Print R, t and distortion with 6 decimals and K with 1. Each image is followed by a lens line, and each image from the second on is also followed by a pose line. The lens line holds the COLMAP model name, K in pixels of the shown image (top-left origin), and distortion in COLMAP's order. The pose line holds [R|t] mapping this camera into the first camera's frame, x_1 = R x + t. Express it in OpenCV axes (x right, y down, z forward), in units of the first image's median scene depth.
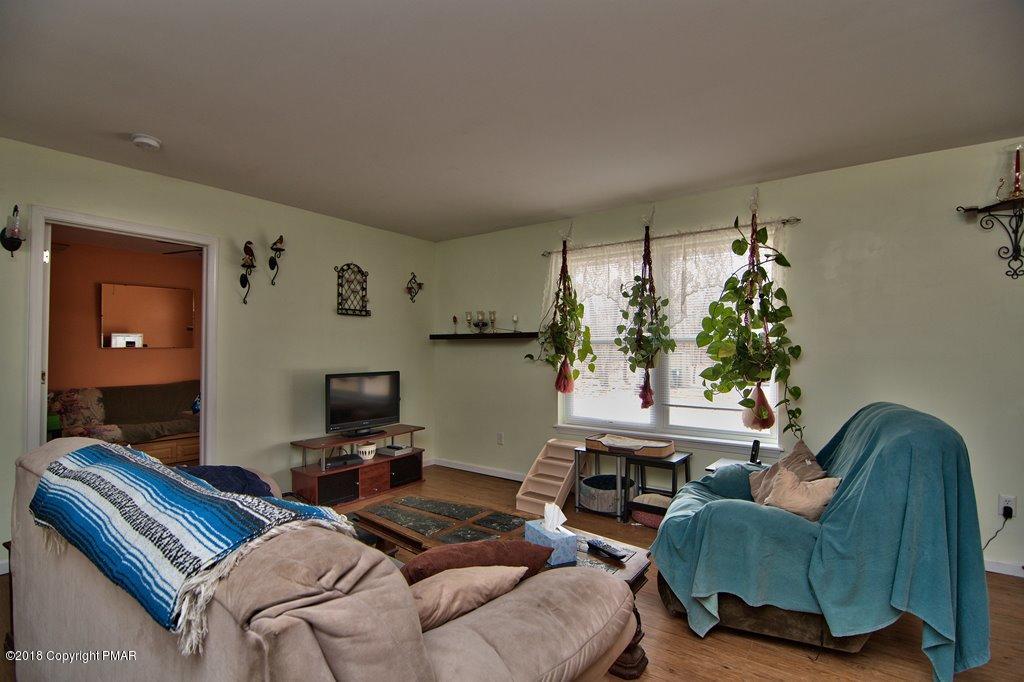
lens RADIAL K [[485.4, 0, 511.6], [0, 485.4, 347.2], [0, 0, 1]] dist [-0.009042, -0.006972]
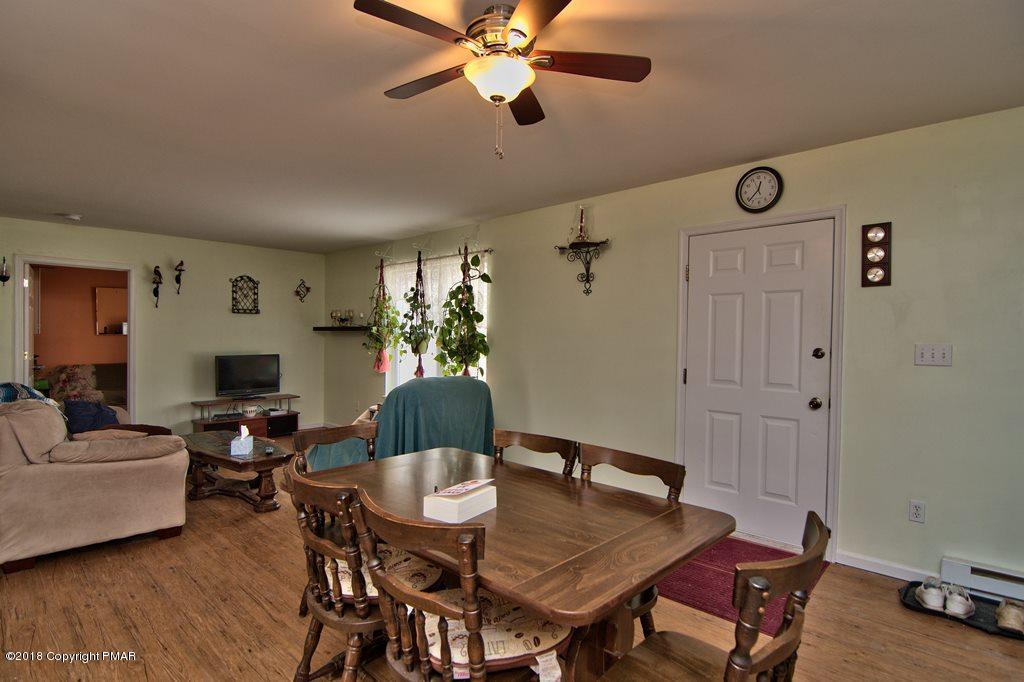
lens RADIAL K [[515.9, 0, 512.4], [0, 515.9, 343.8], [0, 0, 1]] dist [-0.014300, -0.003628]
pose [[0.992719, 0.007738, -0.120202, 0.645316], [-0.004791, 0.999681, 0.024787, -0.020848], [0.120356, -0.024031, 0.992440, -0.385400]]
